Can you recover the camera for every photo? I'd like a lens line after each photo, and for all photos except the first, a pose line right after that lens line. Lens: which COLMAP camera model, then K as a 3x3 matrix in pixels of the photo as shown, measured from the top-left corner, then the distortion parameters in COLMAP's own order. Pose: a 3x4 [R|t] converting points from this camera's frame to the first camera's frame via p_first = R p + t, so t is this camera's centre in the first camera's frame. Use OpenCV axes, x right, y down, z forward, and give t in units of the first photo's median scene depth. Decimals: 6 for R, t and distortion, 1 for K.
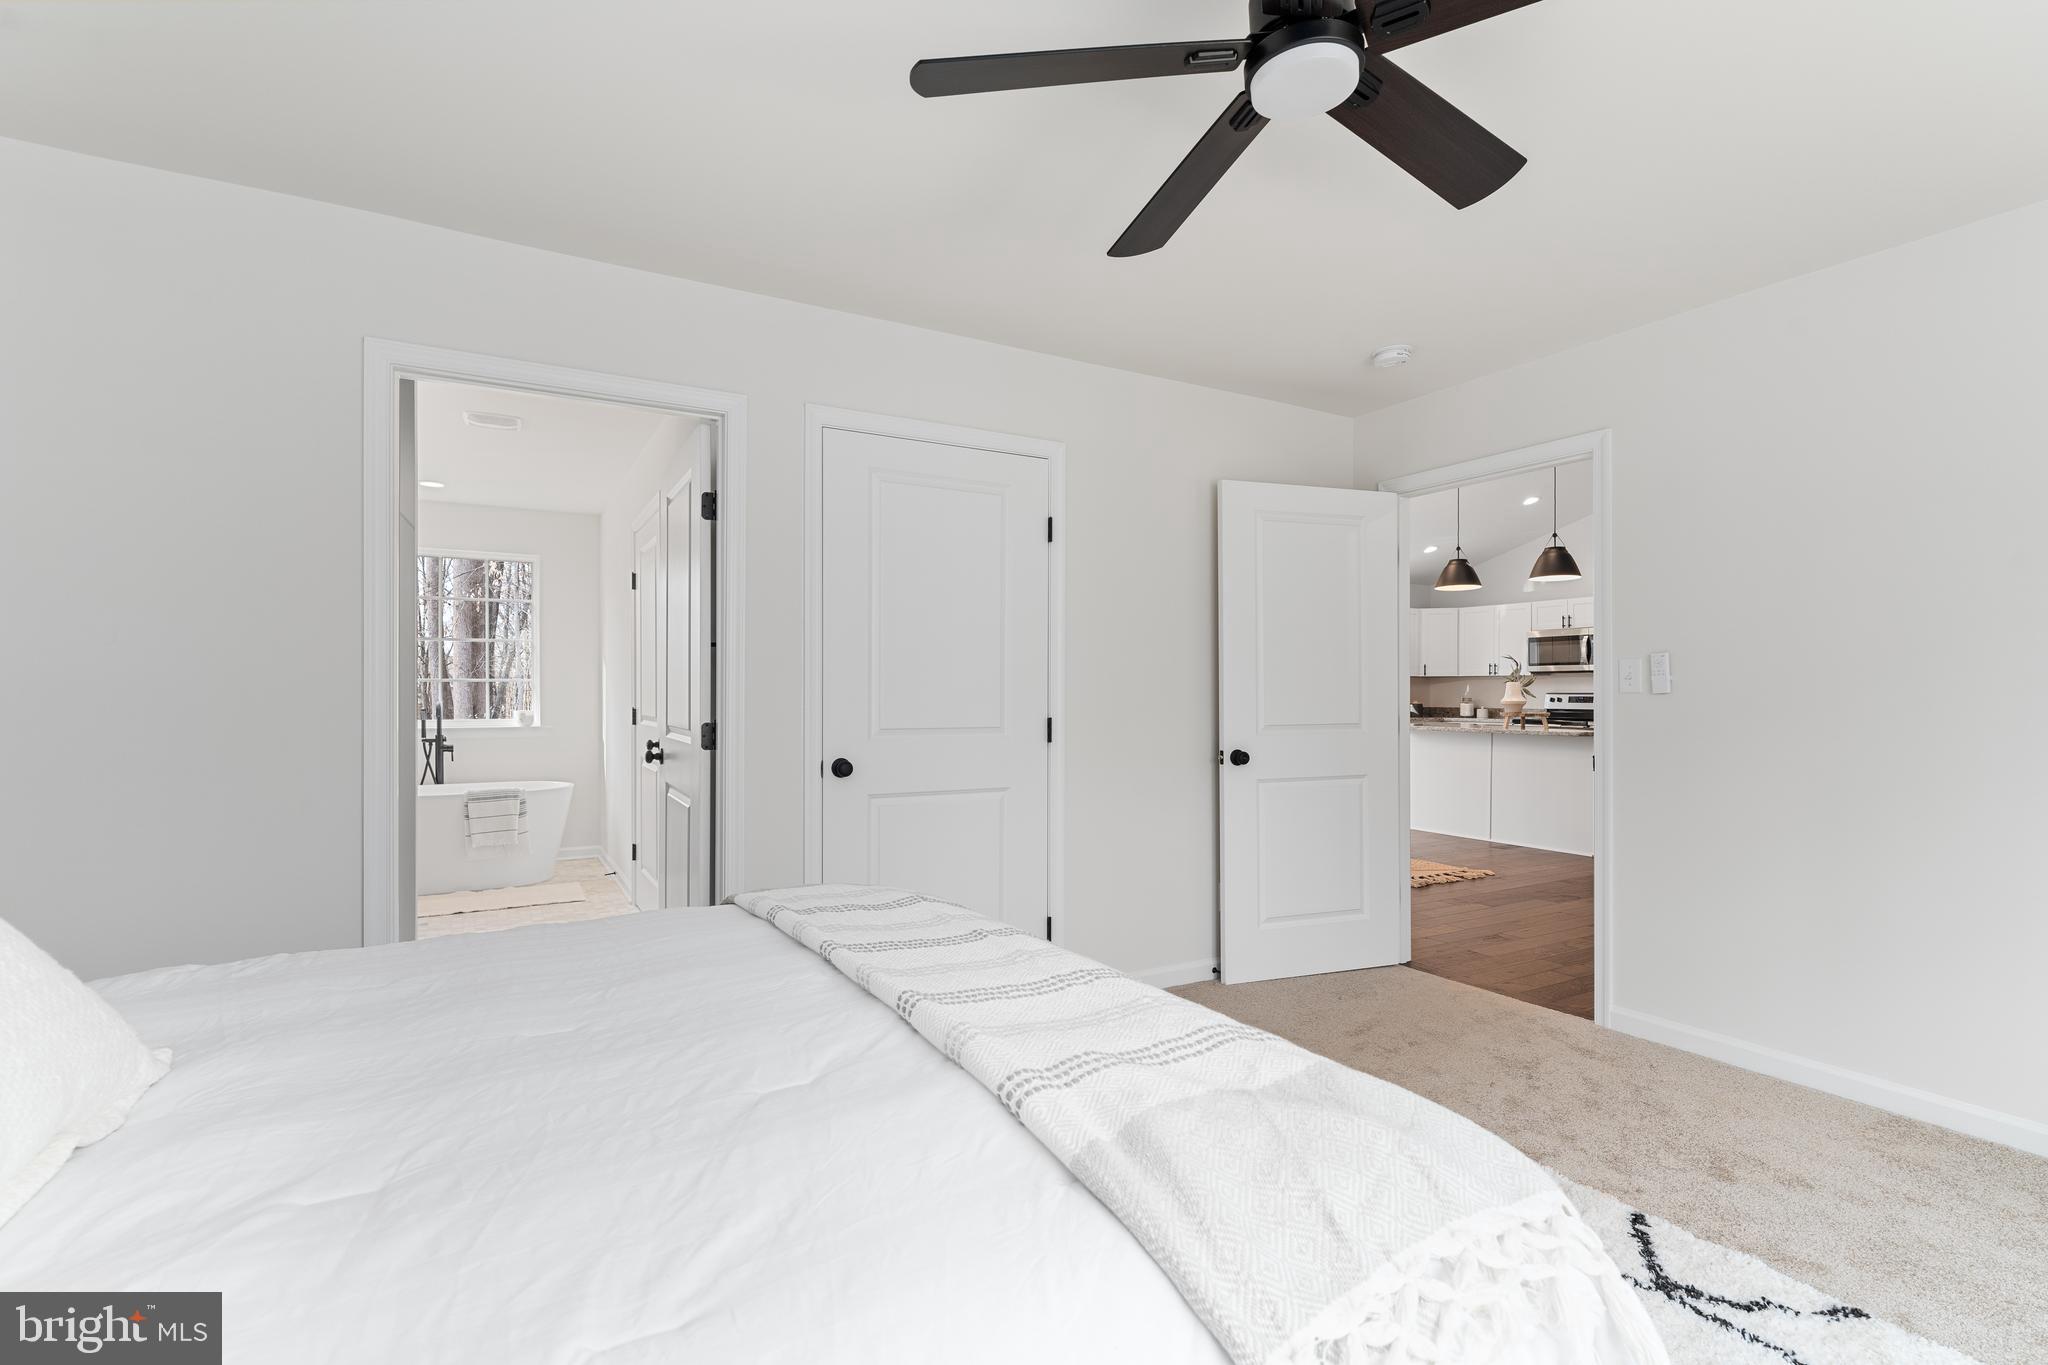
lens RADIAL K [[931.2, 0, 1024.0], [0, 931.2, 682.5], [0, 0, 1]] dist [0.000983, 0.000077]
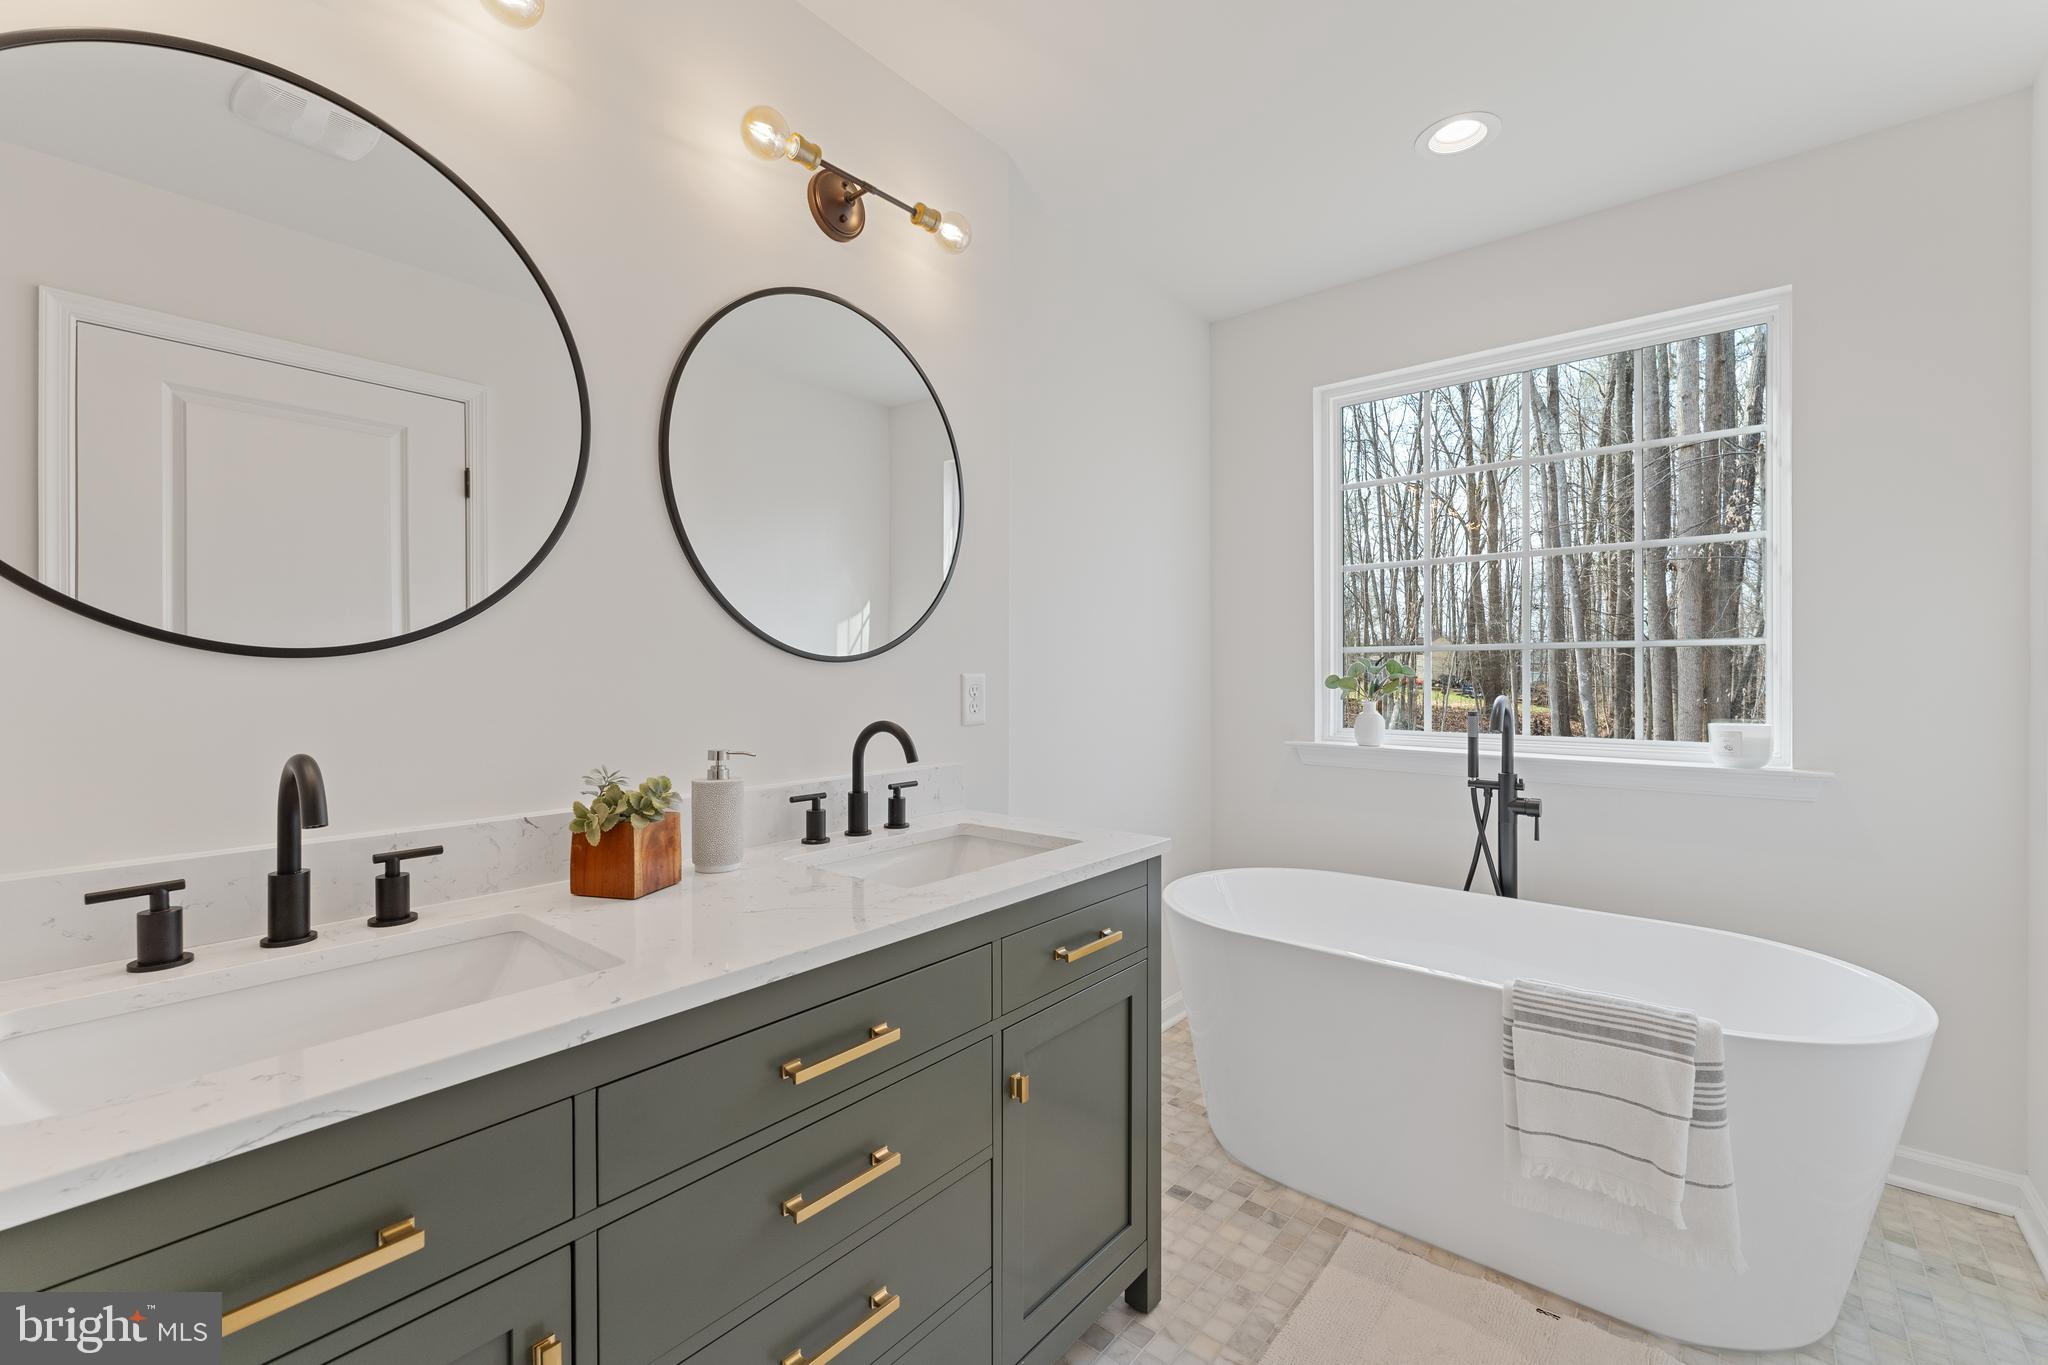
lens RADIAL K [[872.8, 0, 1024.0], [0, 872.8, 682.5], [0, 0, 1]] dist [-0.000961, -0.000100]
pose [[0.346162, 0.003110, -0.938169, -0.338928], [0.007659, 0.999952, 0.006141, 0.011830], [0.938143, -0.009311, 0.346122, 0.666375]]
